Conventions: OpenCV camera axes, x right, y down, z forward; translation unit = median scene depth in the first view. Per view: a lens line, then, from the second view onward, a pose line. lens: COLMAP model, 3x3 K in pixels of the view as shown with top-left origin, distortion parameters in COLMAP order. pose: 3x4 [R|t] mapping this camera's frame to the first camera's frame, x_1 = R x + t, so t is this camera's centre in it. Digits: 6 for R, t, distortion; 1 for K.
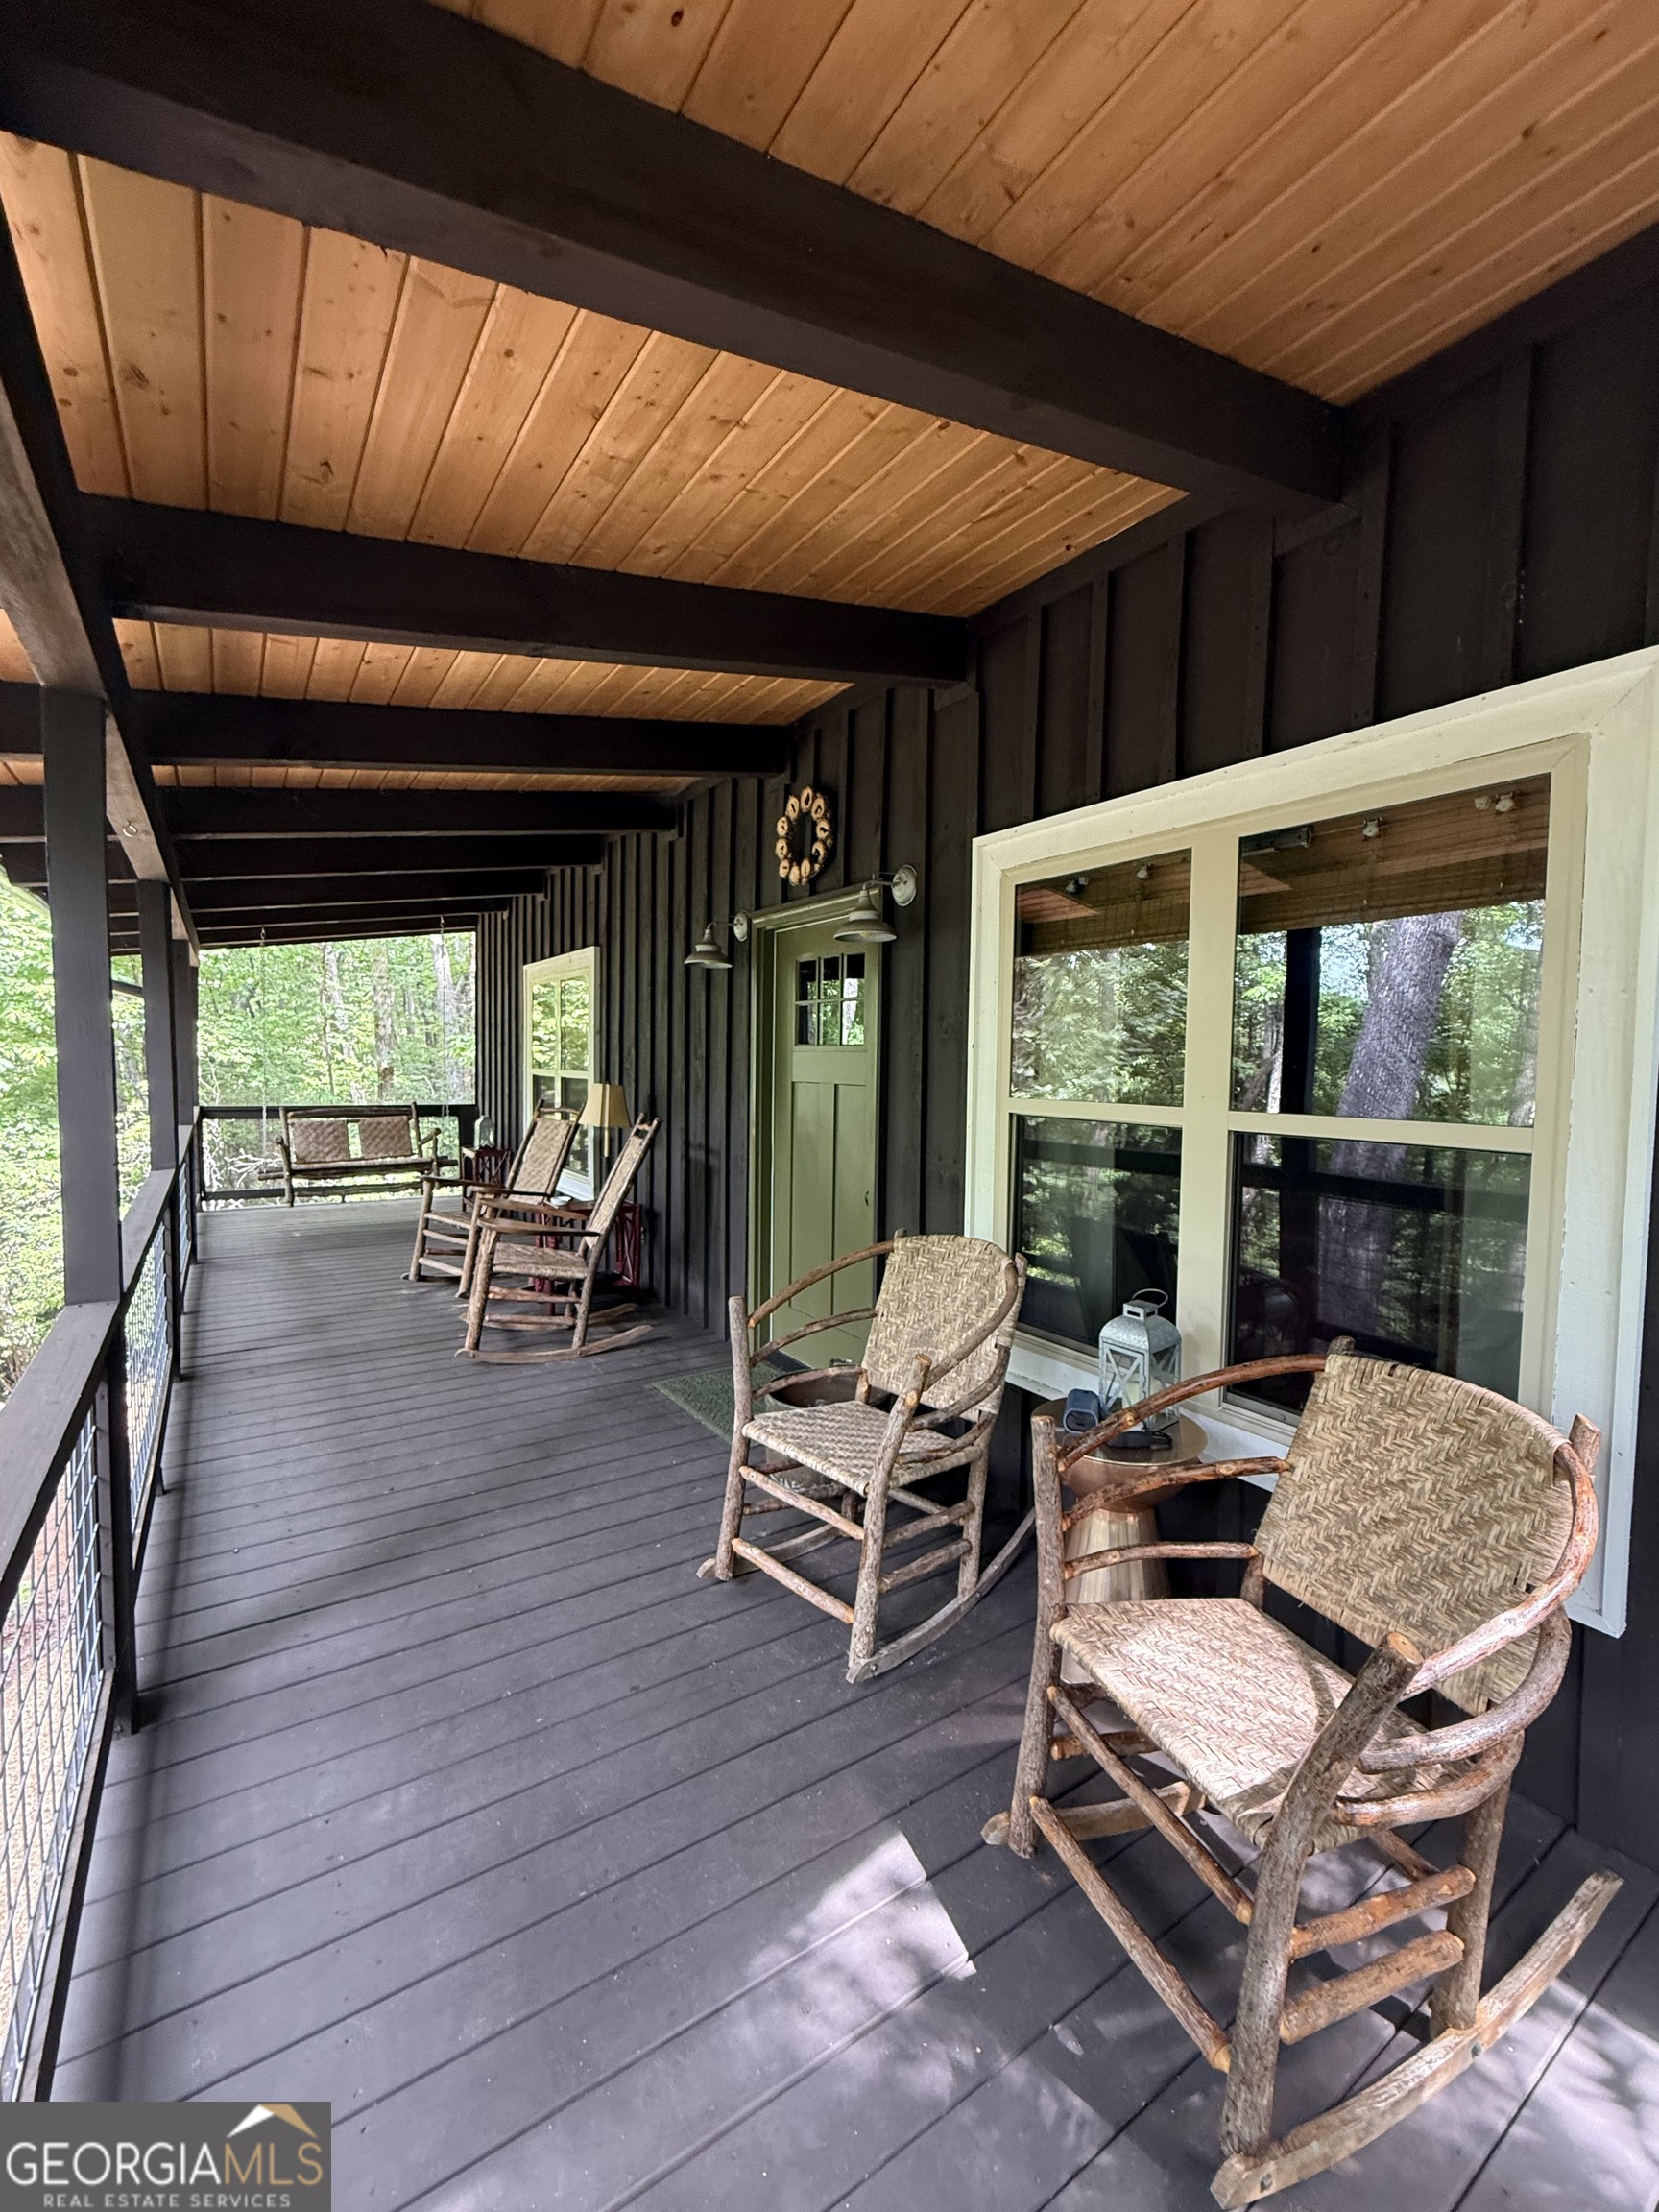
lens RADIAL K [[897.3, 0, 829.5], [0, 897.3, 1106.0], [0, 0, 1]] dist [-0.000313, 0.000176]
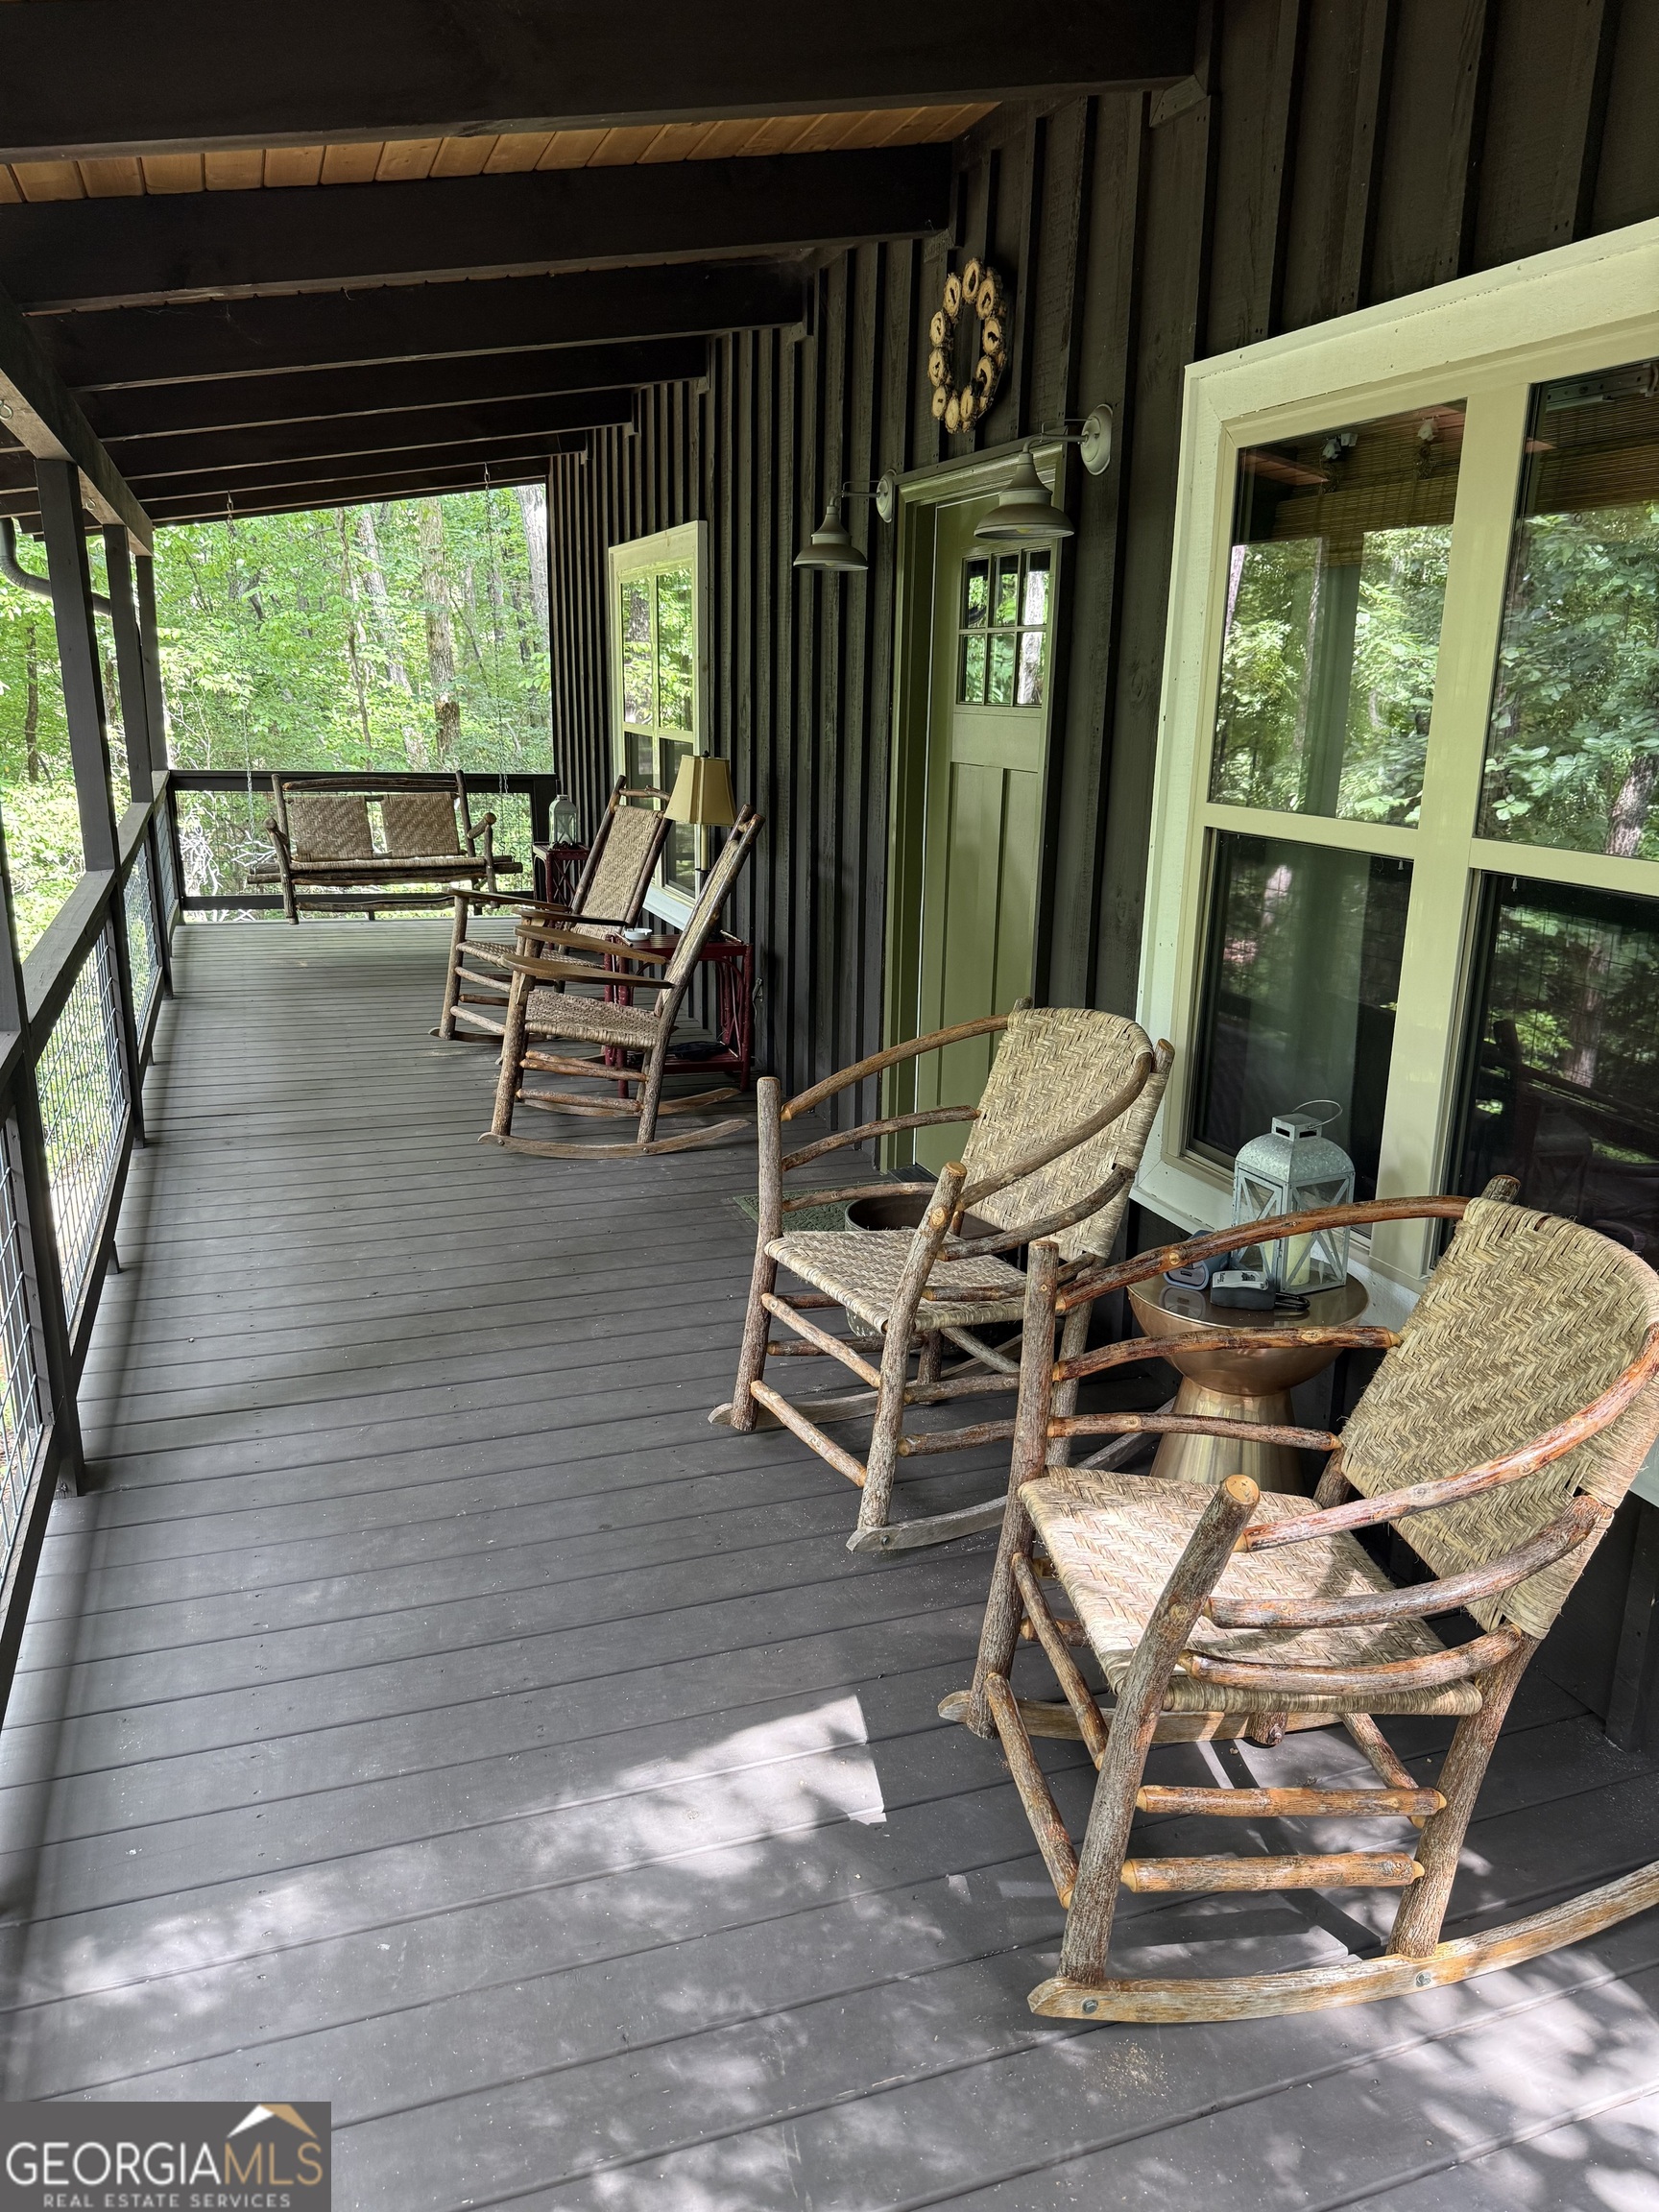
lens RADIAL K [[1541.9, 0, 822.0], [0, 1541.9, 1099.4], [0, 0, 1]] dist [0.157383, -0.306544]
pose [[0.969978, 0.063658, -0.234714, 0.184146], [-0.013616, 0.977835, 0.208934, -0.027817], [0.242812, -0.199466, 0.949345, -0.155492]]
